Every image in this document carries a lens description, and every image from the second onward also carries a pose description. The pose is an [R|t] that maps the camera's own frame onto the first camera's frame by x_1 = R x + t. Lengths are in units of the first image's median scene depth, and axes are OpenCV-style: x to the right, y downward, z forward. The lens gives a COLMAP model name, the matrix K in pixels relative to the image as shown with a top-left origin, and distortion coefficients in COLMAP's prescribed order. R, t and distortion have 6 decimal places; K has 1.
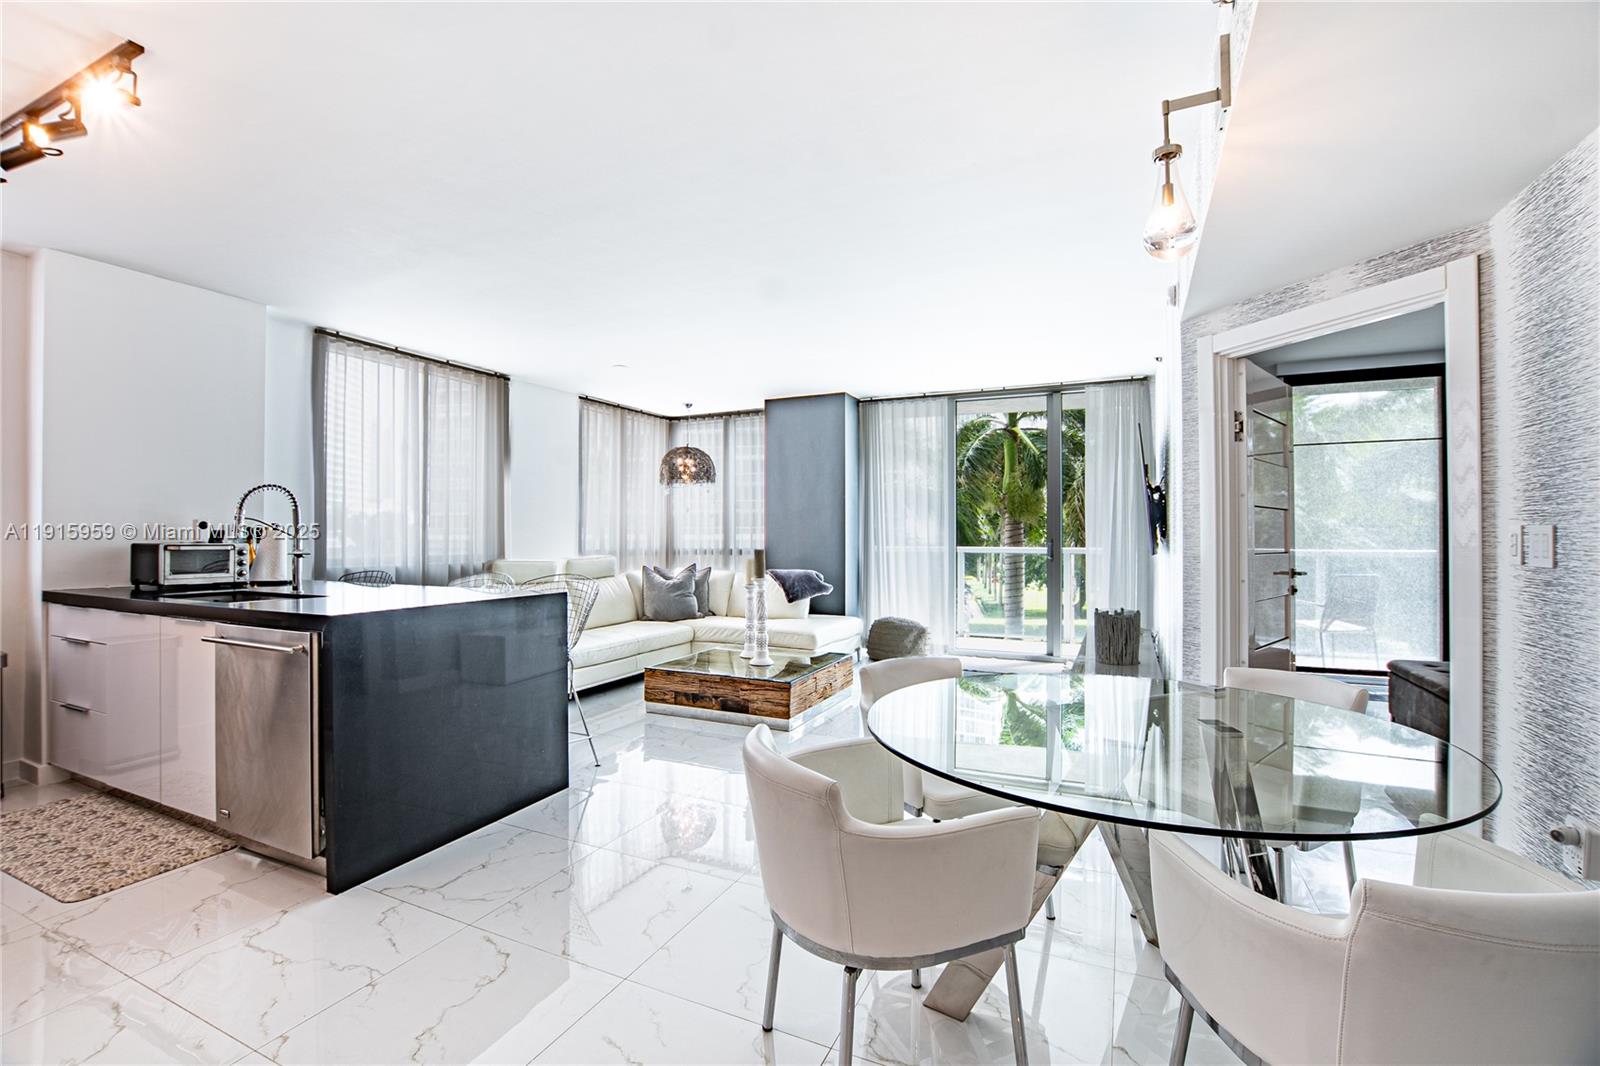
lens RADIAL K [[709.0, 0, 795.9], [0, 709.0, 528.9], [0, 0, 1]] dist [-0.035994, 0.005795]
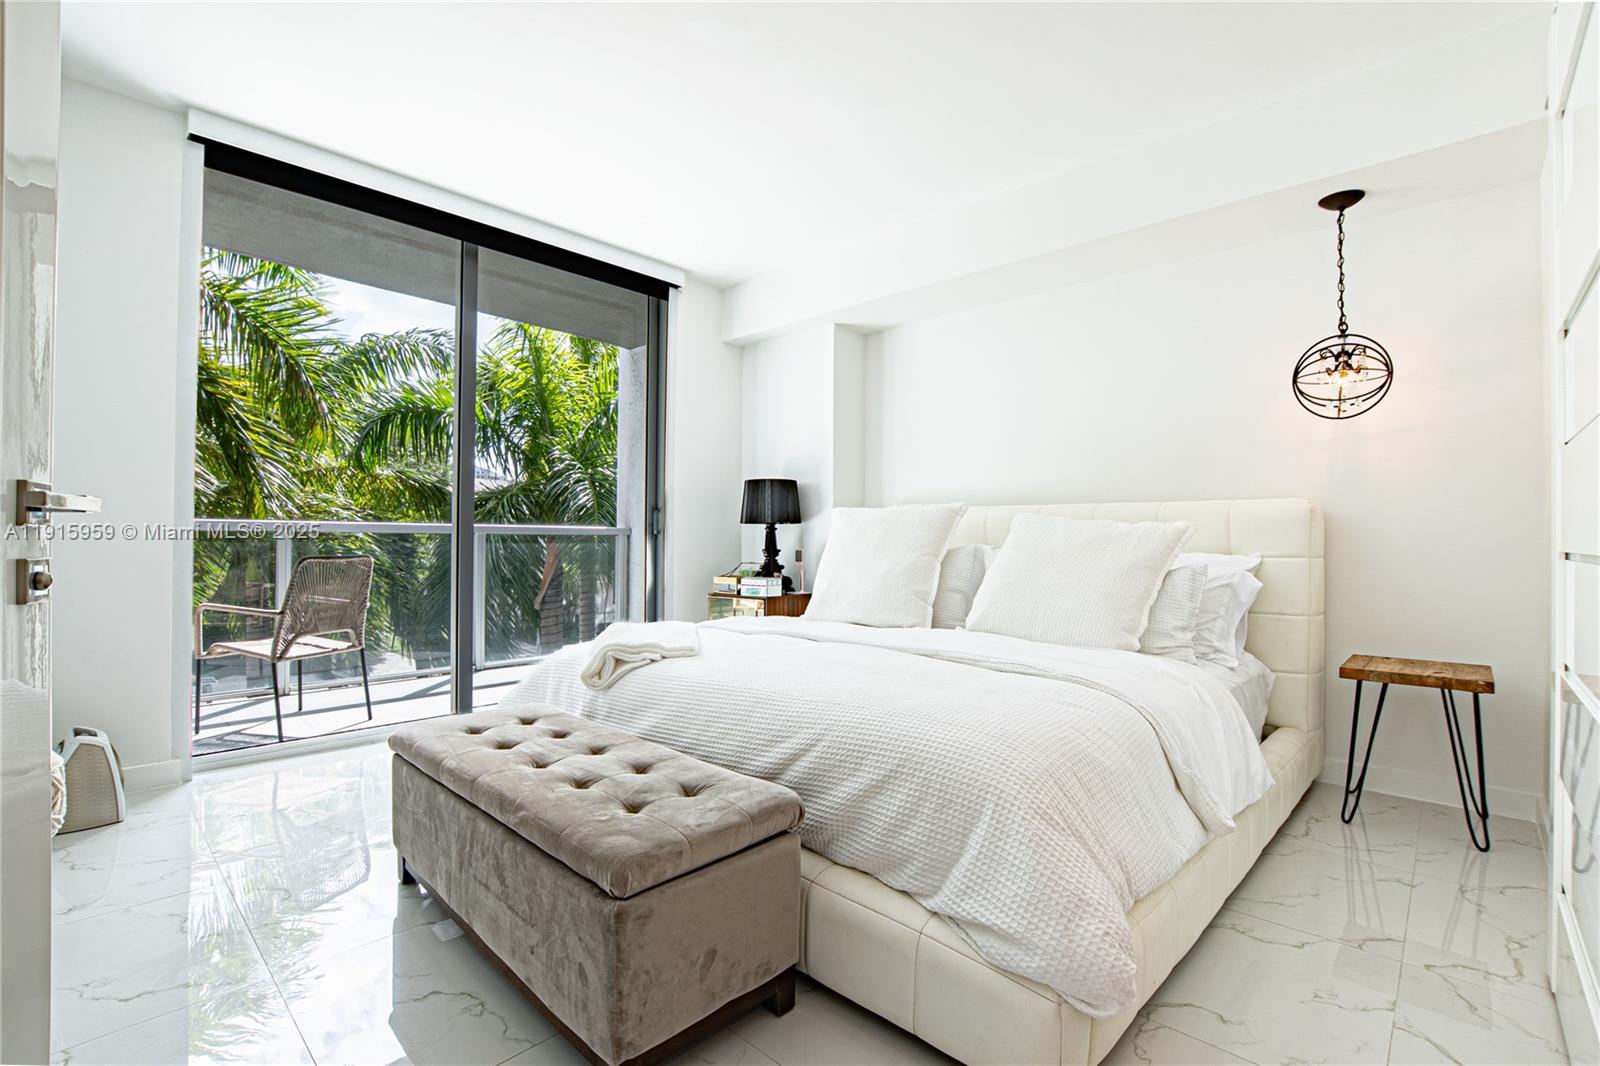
lens RADIAL K [[709.0, 0, 795.9], [0, 709.0, 528.9], [0, 0, 1]] dist [-0.035994, 0.005795]
pose [[0.317574, 0.014329, 0.948125, 0.368260], [-0.013512, 0.999853, -0.010584, 0.044010], [-0.948137, -0.009450, 0.317720, 0.442389]]
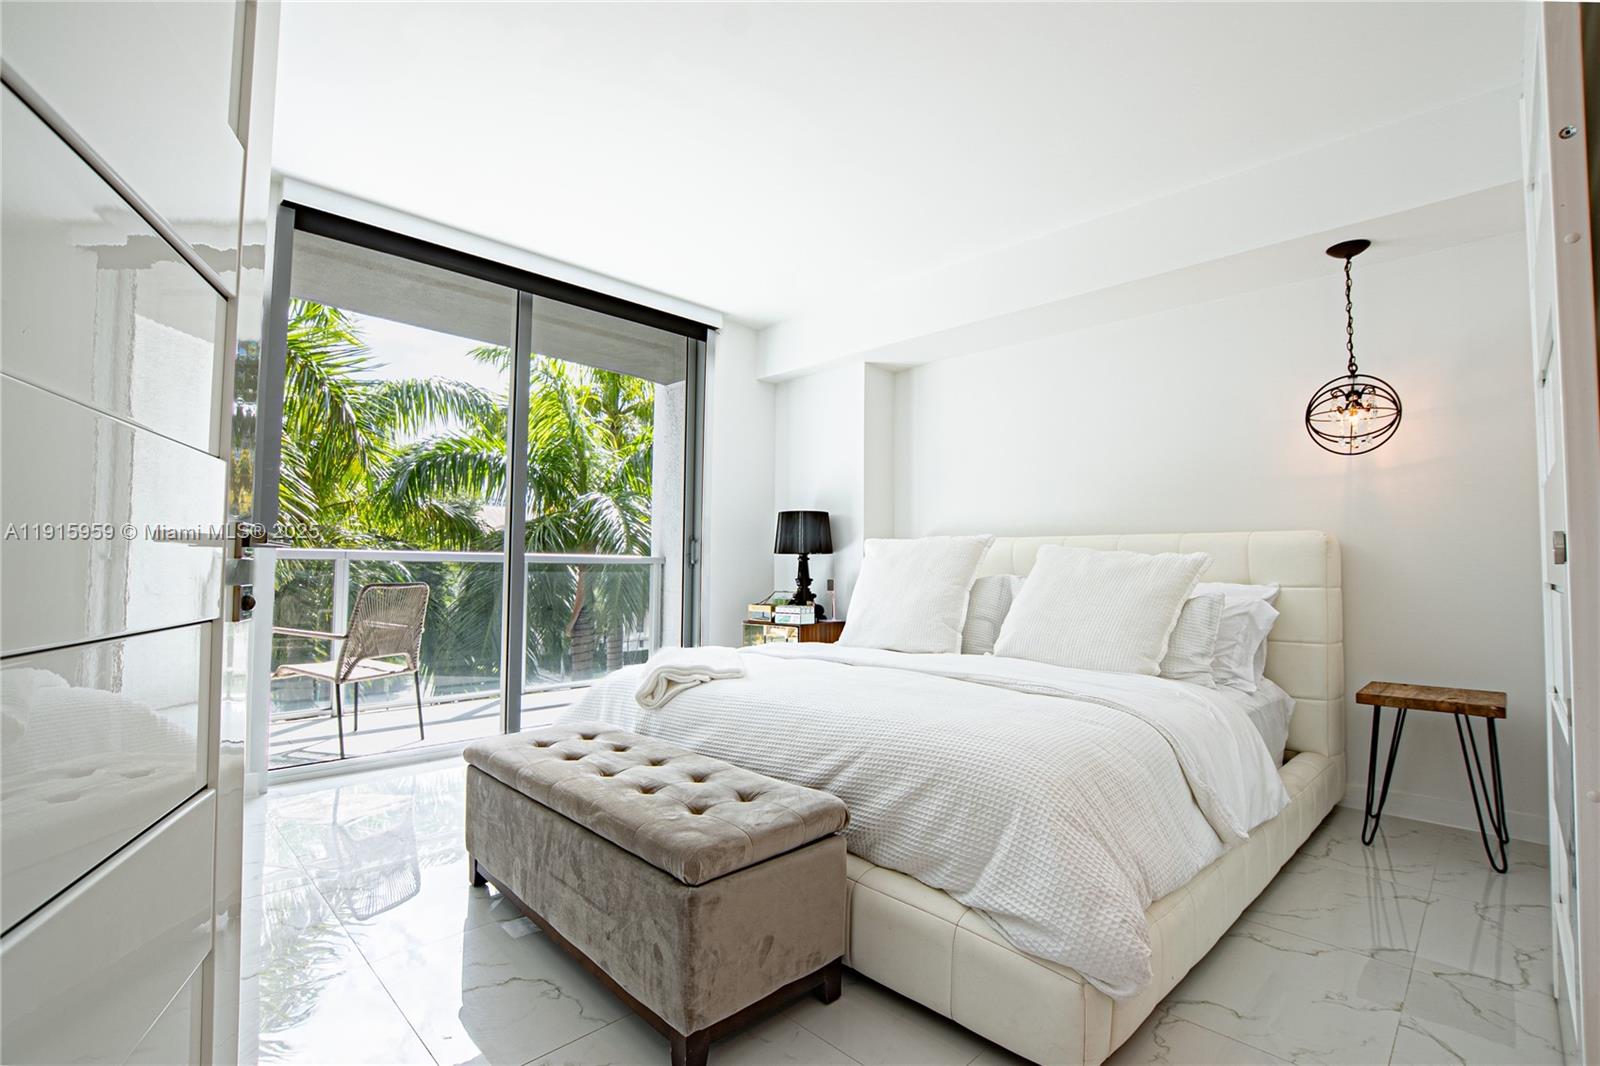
lens RADIAL K [[713.1, 0, 797.7], [0, 713.1, 531.2], [0, 0, 1]] dist [-0.035177, 0.005821]
pose [[0.346017, 0.049896, 0.936900, 0.334298], [-0.015572, 0.998753, -0.047439, 0.043401], [-0.938099, 0.001825, 0.346363, 0.440627]]
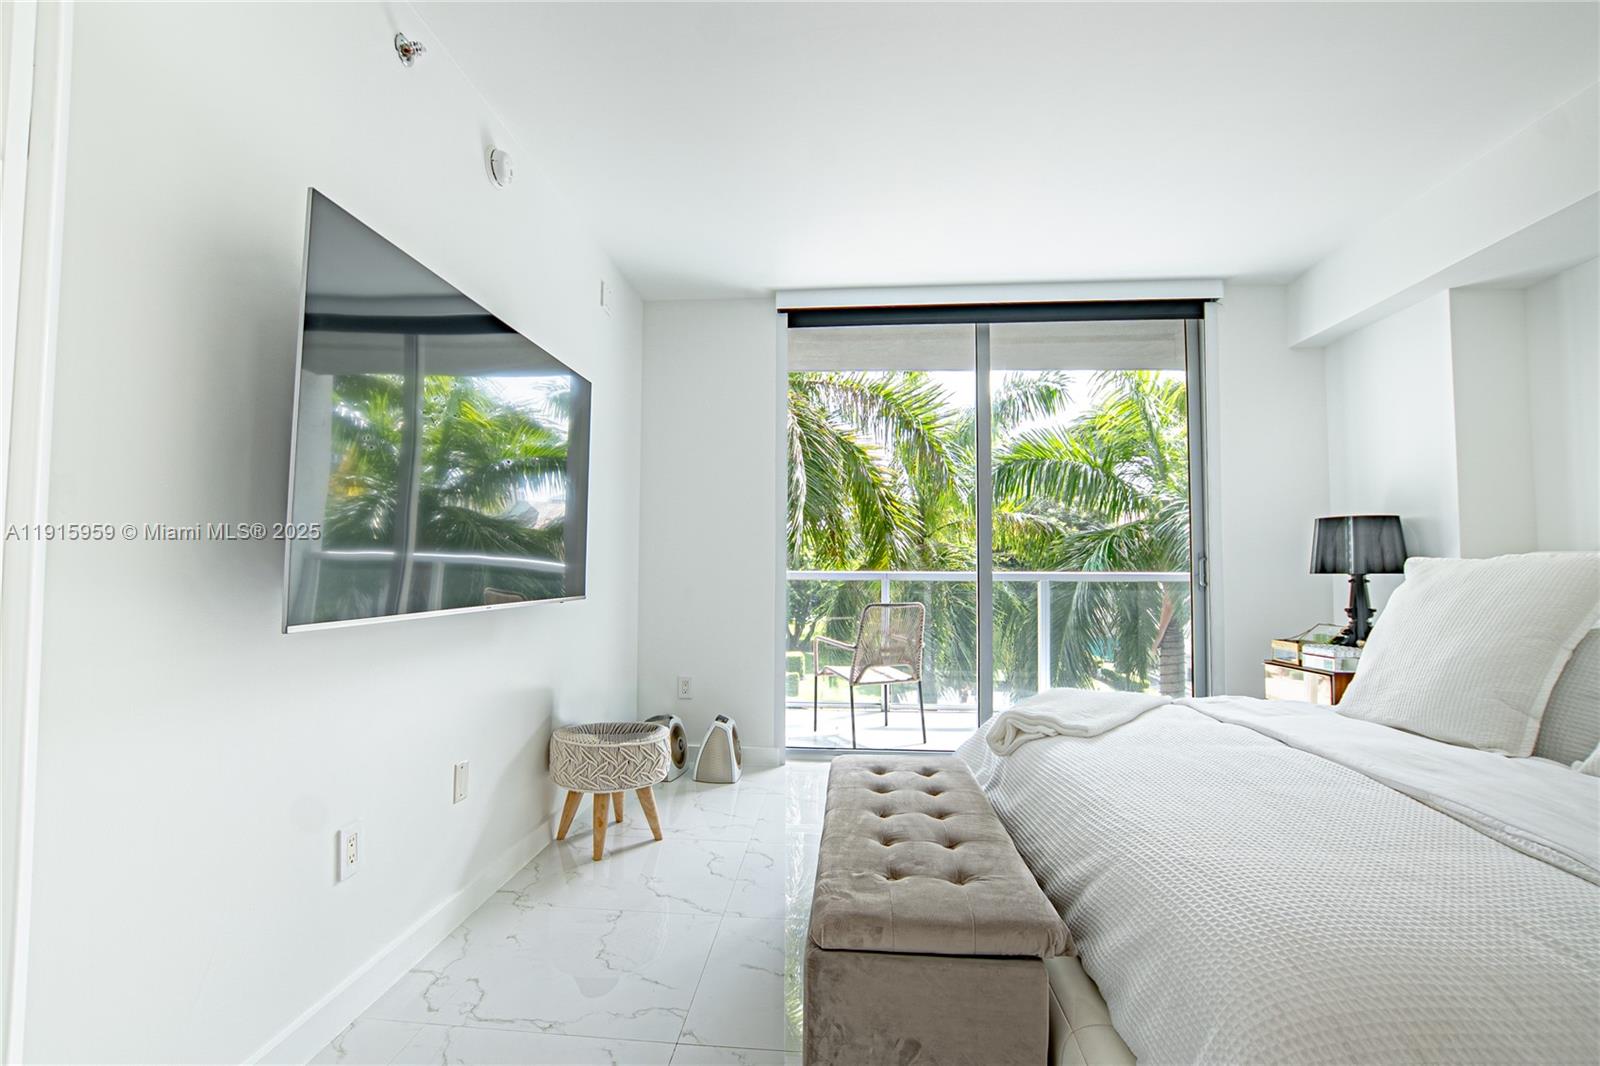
lens RADIAL K [[713.1, 0, 797.7], [0, 713.1, 531.2], [0, 0, 1]] dist [-0.035177, 0.005821]
pose [[0.939372, 0.021004, 0.342255, 0.457145], [-0.005909, 0.998966, -0.045089, 0.024764], [-0.342848, 0.040333, 0.938525, 0.336541]]
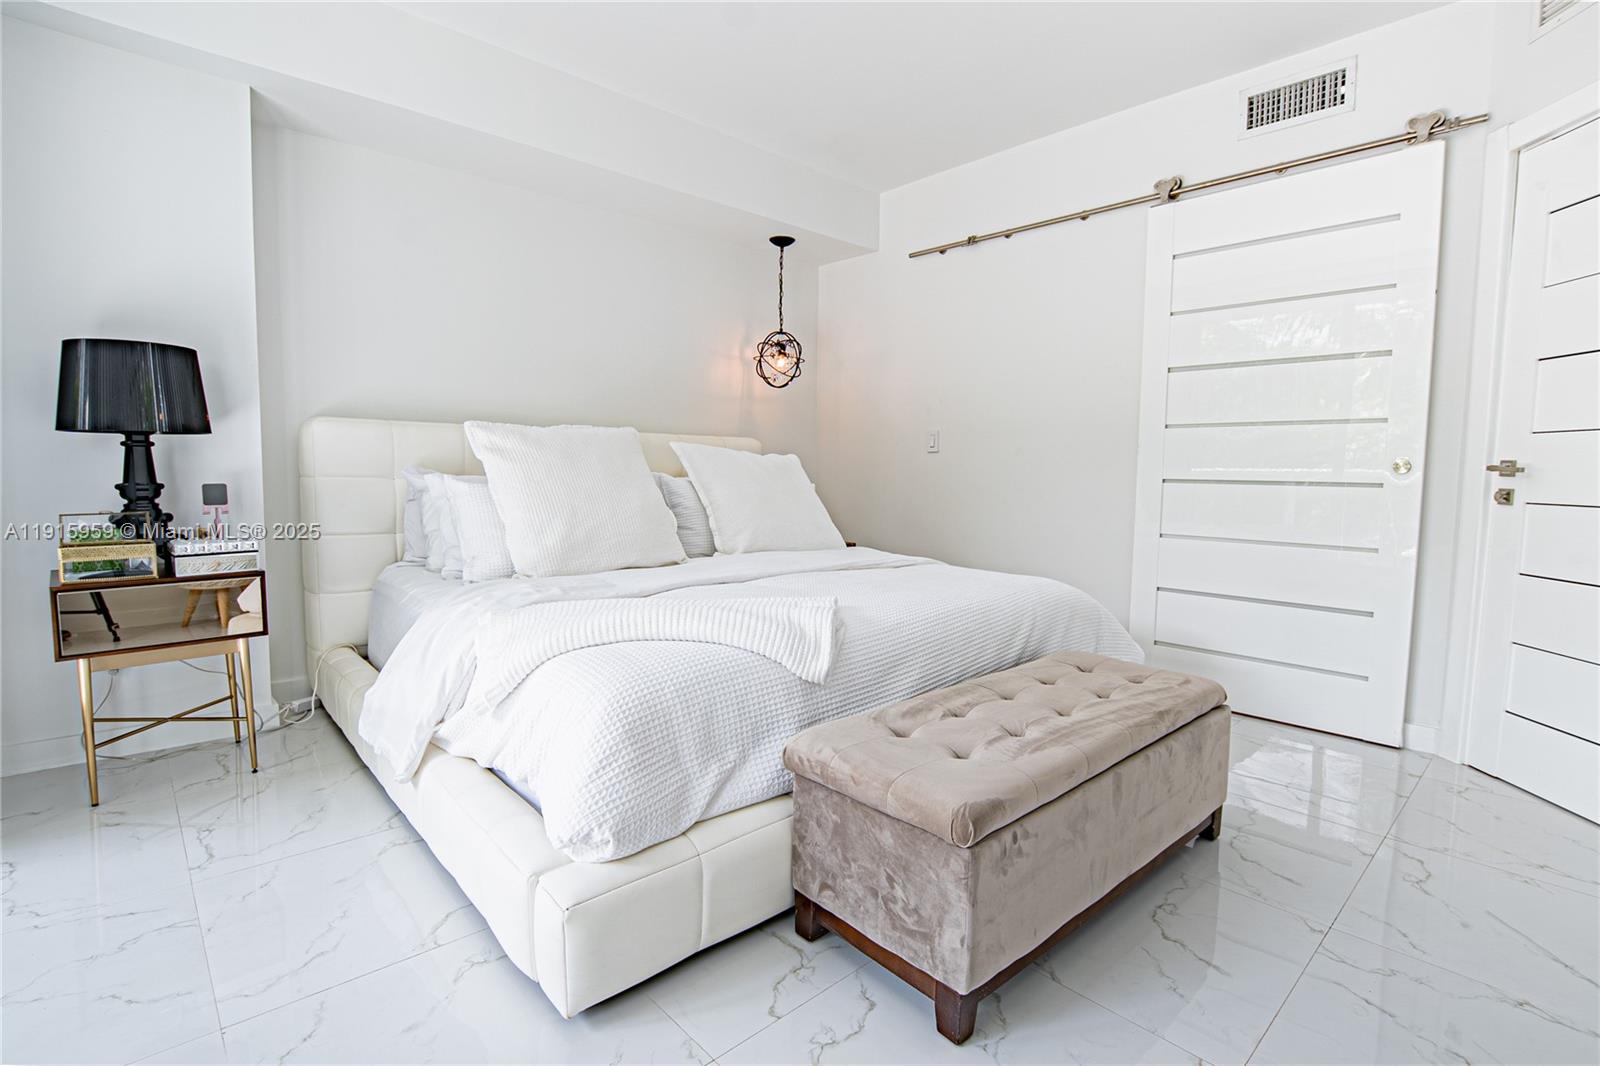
lens RADIAL K [[745.6, 0, 800.0], [0, 745.6, 533.0], [0, 0, 1]] dist [-0.013089, 0.000449]
pose [[-0.924820, -0.045344, 0.377693, 0.594815], [-0.014956, 0.996437, 0.083006, 0.046081], [-0.380111, 0.071117, -0.922203, 0.929977]]
